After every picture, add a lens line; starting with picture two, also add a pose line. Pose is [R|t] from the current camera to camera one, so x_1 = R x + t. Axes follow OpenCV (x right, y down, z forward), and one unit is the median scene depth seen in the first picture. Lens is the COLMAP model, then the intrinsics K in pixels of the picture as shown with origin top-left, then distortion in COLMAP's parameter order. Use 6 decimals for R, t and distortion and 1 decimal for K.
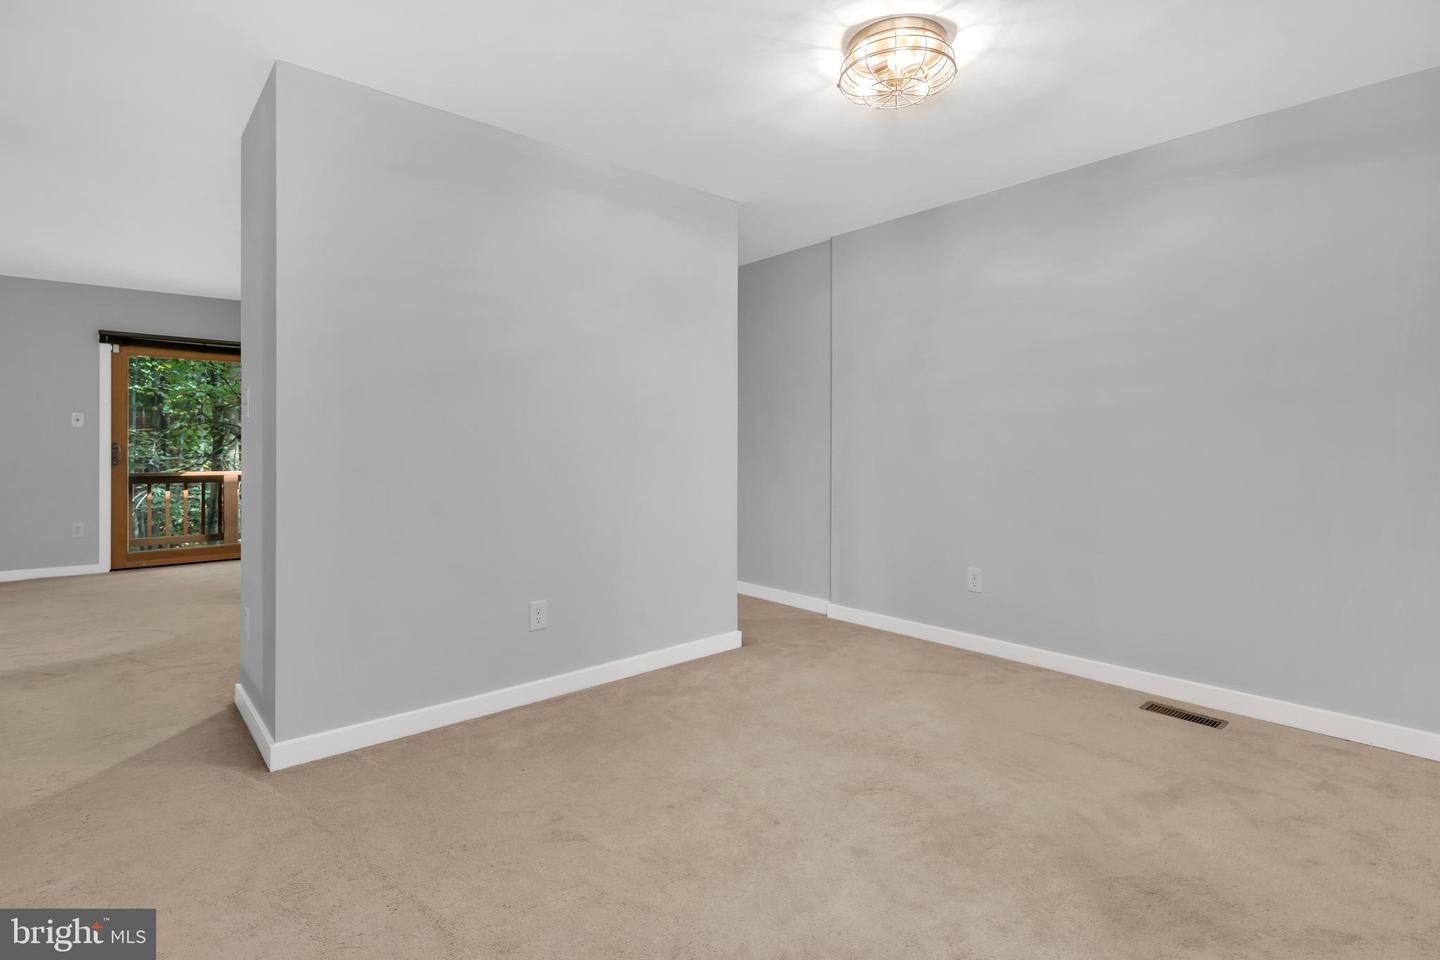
lens RADIAL K [[698.6, 0, 717.7], [0, 698.6, 470.4], [0, 0, 1]] dist [0.001103, 0.001520]
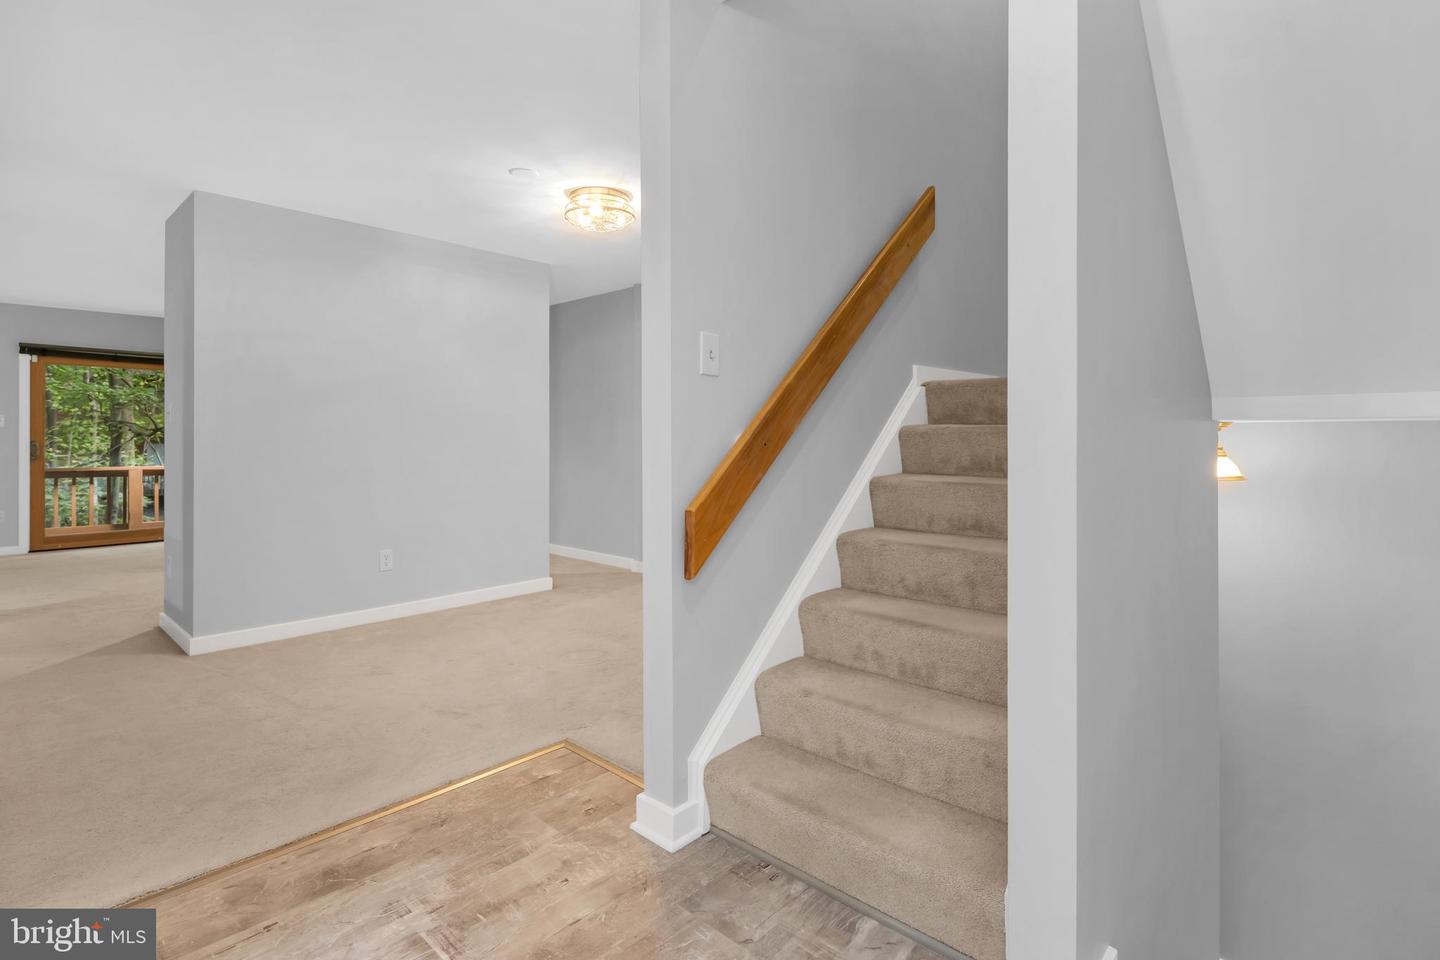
lens RADIAL K [[698.6, 0, 708.9], [0, 698.6, 451.0], [0, 0, 1]] dist [0.001103, 0.001520]
pose [[0.995669, -0.005557, 0.092801, 0.134865], [0.007424, 0.999777, -0.019782, 0.008316], [-0.092670, 0.020385, 0.995488, -0.244975]]
